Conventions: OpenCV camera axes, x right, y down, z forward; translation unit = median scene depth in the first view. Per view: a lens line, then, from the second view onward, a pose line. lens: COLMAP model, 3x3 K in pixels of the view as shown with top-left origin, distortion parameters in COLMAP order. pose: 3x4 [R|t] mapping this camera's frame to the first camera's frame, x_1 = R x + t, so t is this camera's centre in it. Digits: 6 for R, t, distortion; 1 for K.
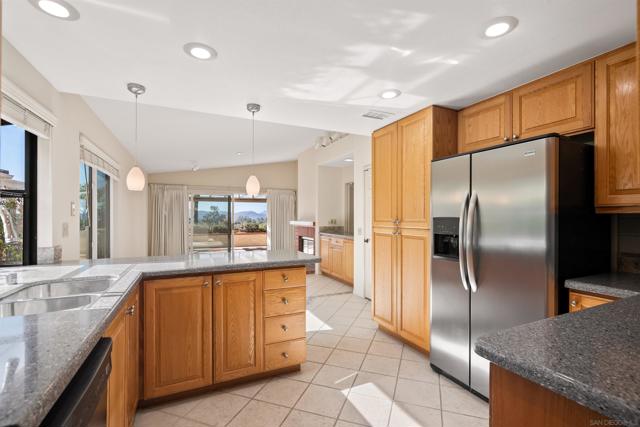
lens RADIAL K [[295.9, 0, 321.3], [0, 295.9, 215.9], [0, 0, 1]] dist [0.007950, -0.000378]
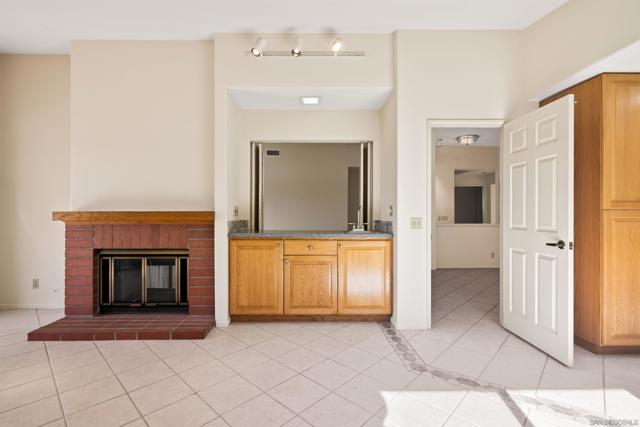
lens RADIAL K [[295.9, 0, 317.0], [0, 295.9, 213.5], [0, 0, 1]] dist [0.007950, -0.000378]
pose [[0.407258, 0.006658, 0.913289, -0.368233], [-0.003649, 0.999977, -0.005663, 0.026015], [-0.913306, -0.001026, 0.407273, 0.666427]]
